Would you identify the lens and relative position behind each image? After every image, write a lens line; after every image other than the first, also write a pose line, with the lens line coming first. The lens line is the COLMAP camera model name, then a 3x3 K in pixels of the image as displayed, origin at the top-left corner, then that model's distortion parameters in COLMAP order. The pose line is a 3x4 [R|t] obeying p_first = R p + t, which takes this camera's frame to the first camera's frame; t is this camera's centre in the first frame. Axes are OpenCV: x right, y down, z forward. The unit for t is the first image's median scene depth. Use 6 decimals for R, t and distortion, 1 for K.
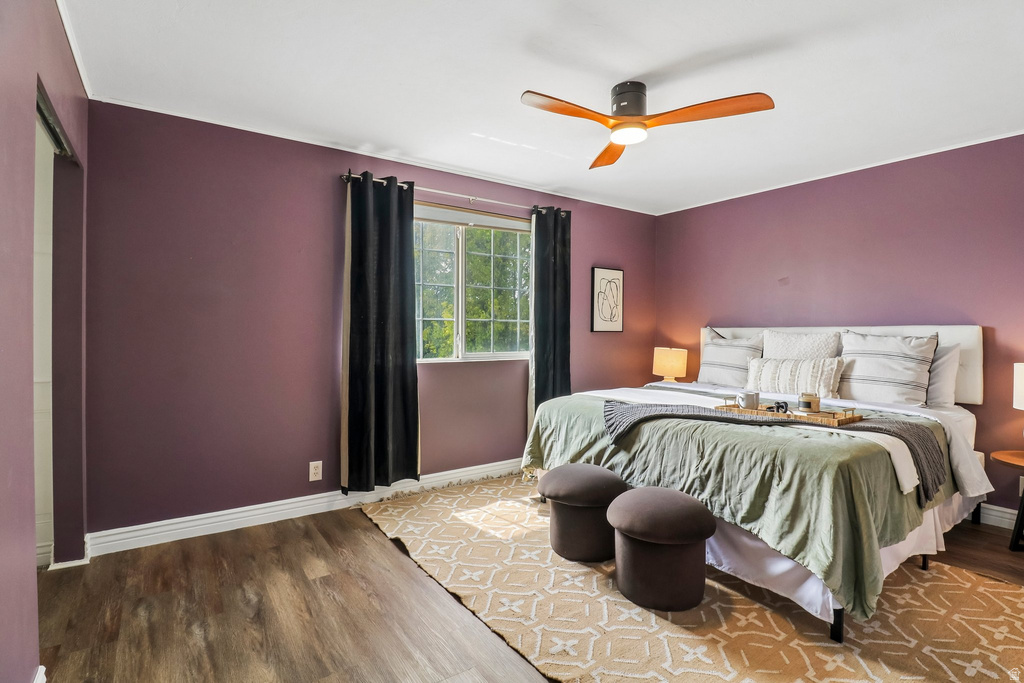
lens RADIAL K [[484.1, 0, 505.0], [0, 484.1, 333.6], [0, 0, 1]] dist [0.002349, -0.013775]
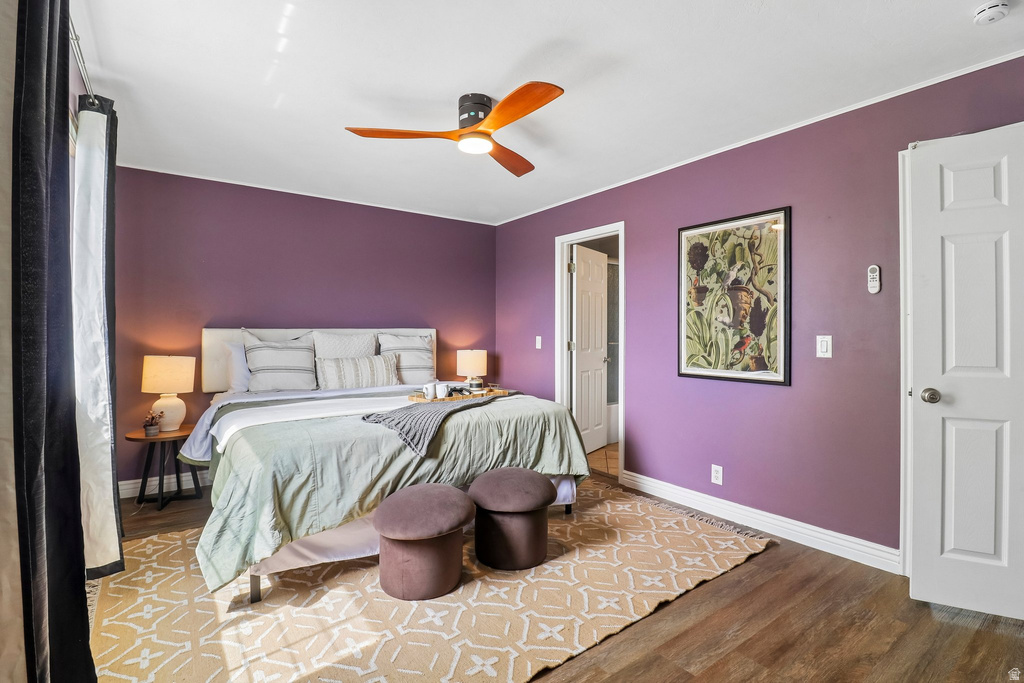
lens RADIAL K [[484.1, 0, 505.0], [0, 484.1, 333.6], [0, 0, 1]] dist [0.002349, -0.013775]
pose [[-0.012905, -0.004677, 0.999906, -0.728189], [0.005280, 0.999975, 0.004745, -0.008498], [-0.999903, 0.005340, -0.012880, 0.883082]]
